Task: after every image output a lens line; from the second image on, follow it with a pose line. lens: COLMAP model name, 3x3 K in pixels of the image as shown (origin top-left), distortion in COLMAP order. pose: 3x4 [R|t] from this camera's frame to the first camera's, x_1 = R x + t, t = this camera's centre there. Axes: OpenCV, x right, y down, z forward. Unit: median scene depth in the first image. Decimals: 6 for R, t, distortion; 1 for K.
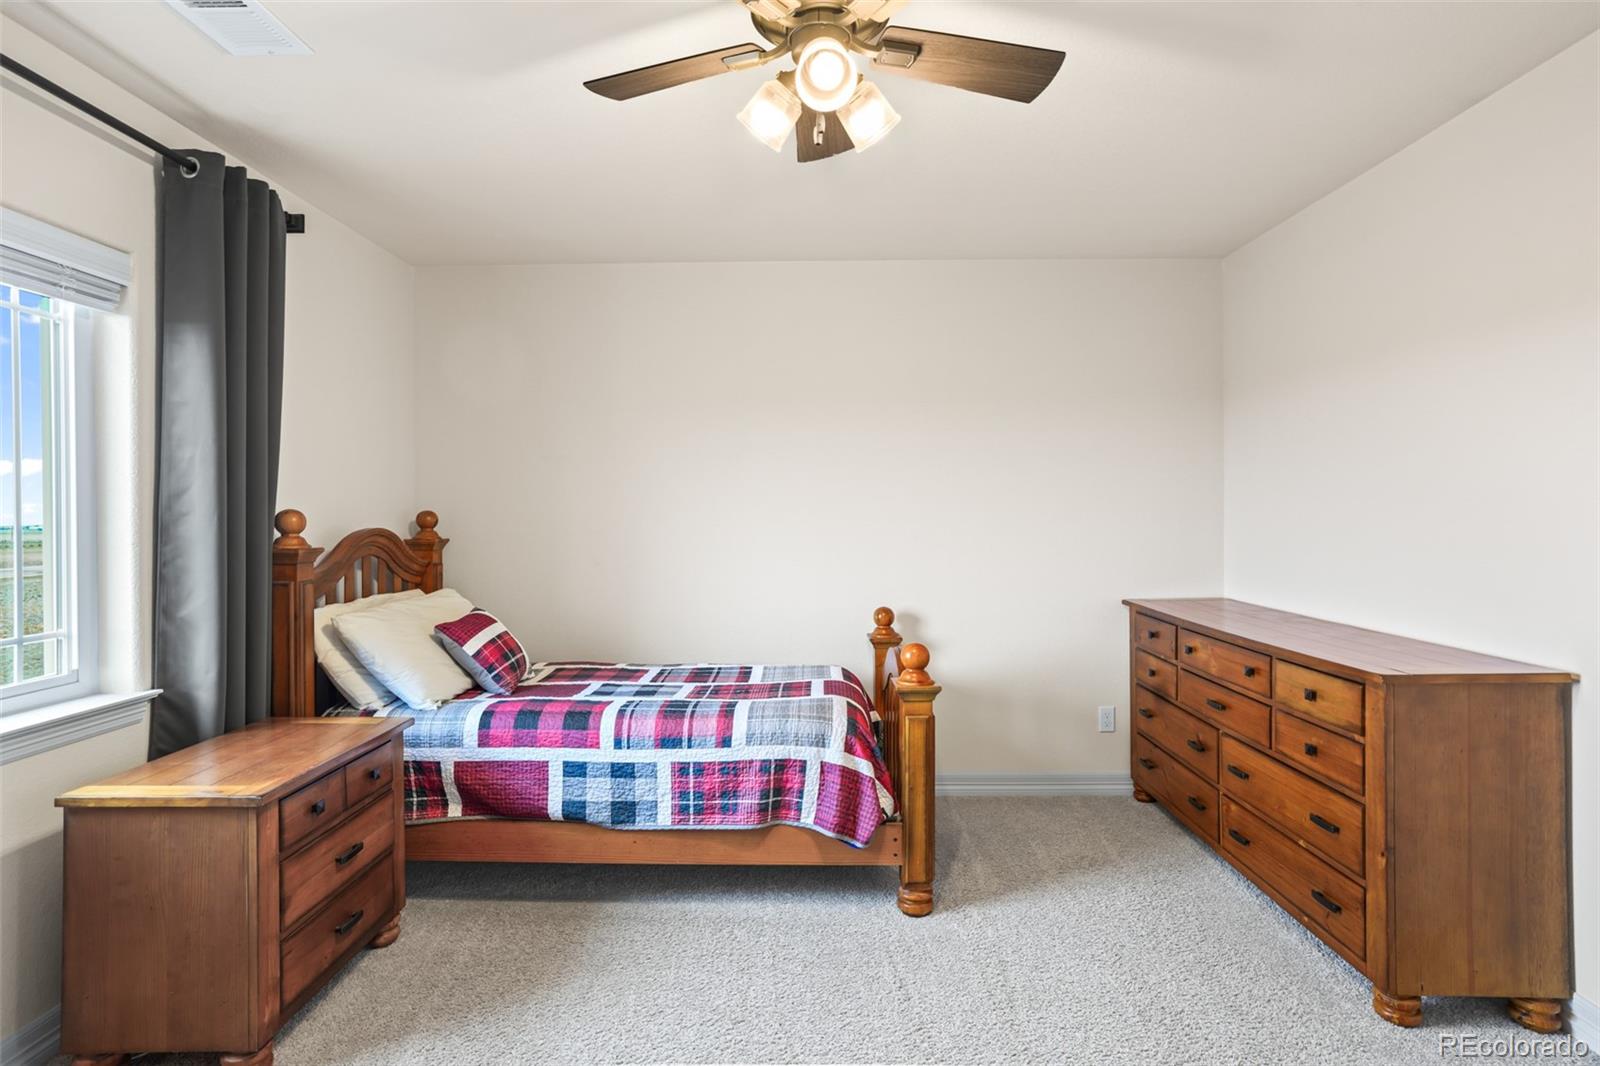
lens RADIAL K [[804.9, 0, 796.7], [0, 804.9, 533.0], [0, 0, 1]] dist [-0.038122, 0.023751]
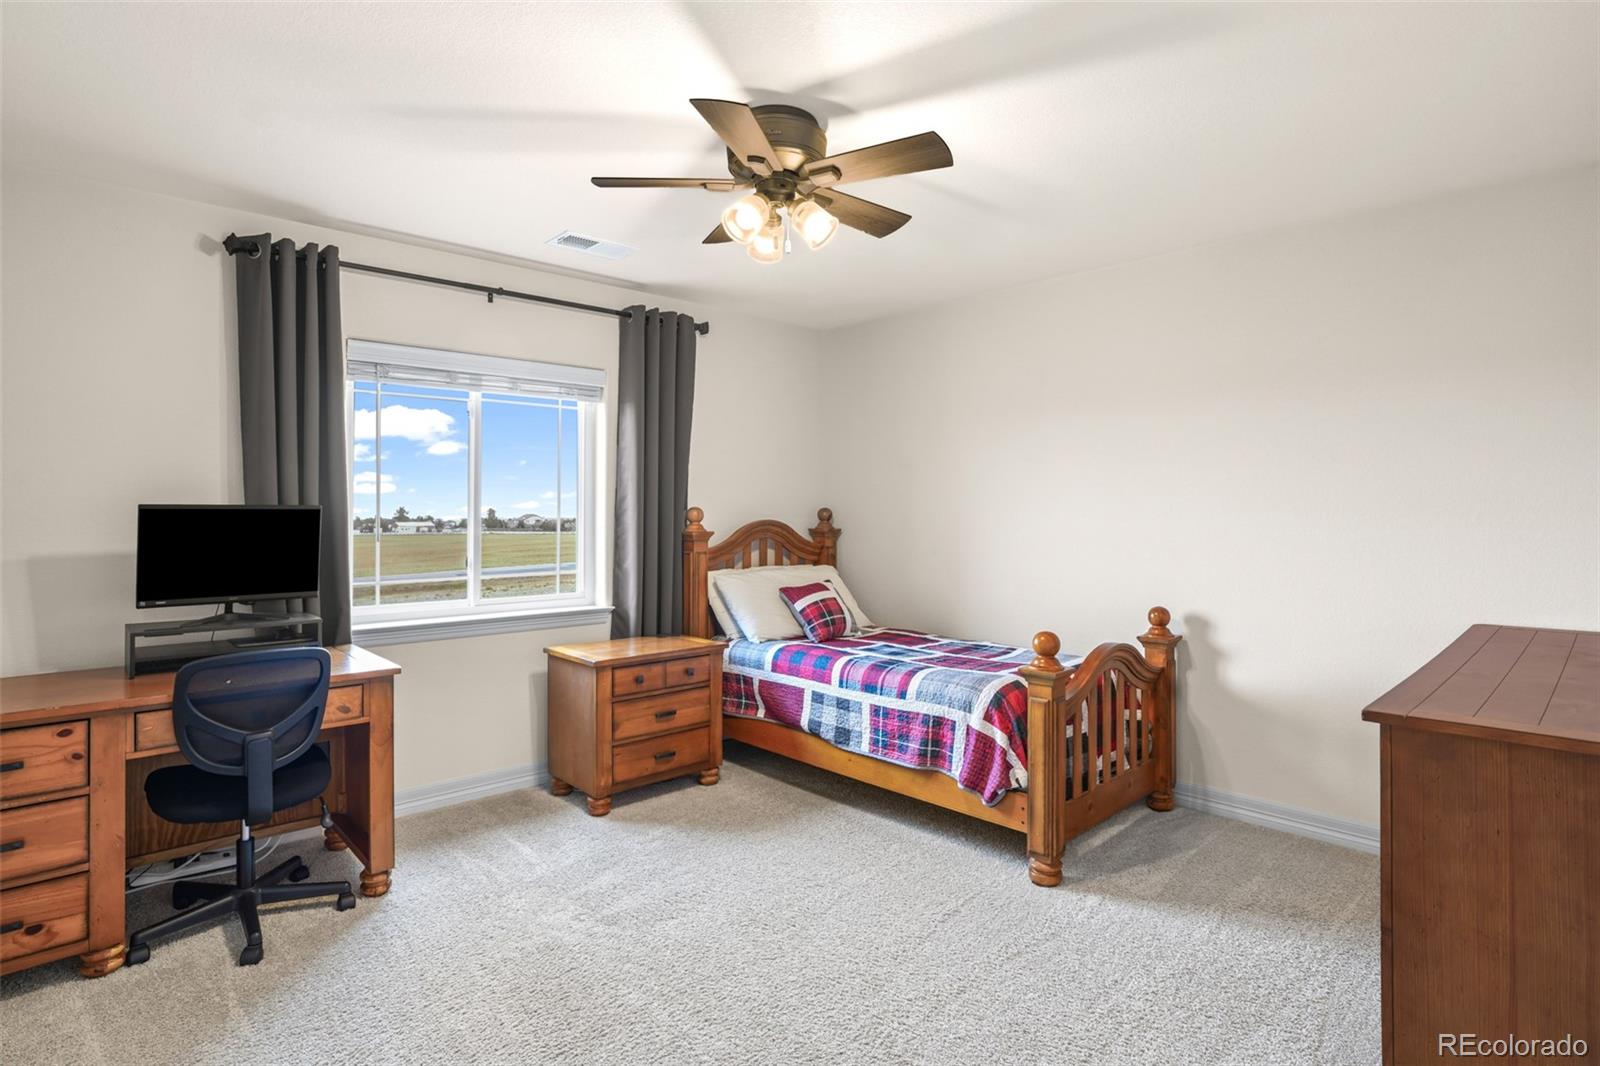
lens RADIAL K [[814.6, 0, 801.9], [0, 814.6, 518.4], [0, 0, 1]] dist [-0.064804, 0.026142]
pose [[0.698786, 0.009158, -0.715272, 0.696070], [-0.018292, 0.999820, -0.005069, -0.002915], [0.715097, 0.016625, 0.698828, 0.007500]]
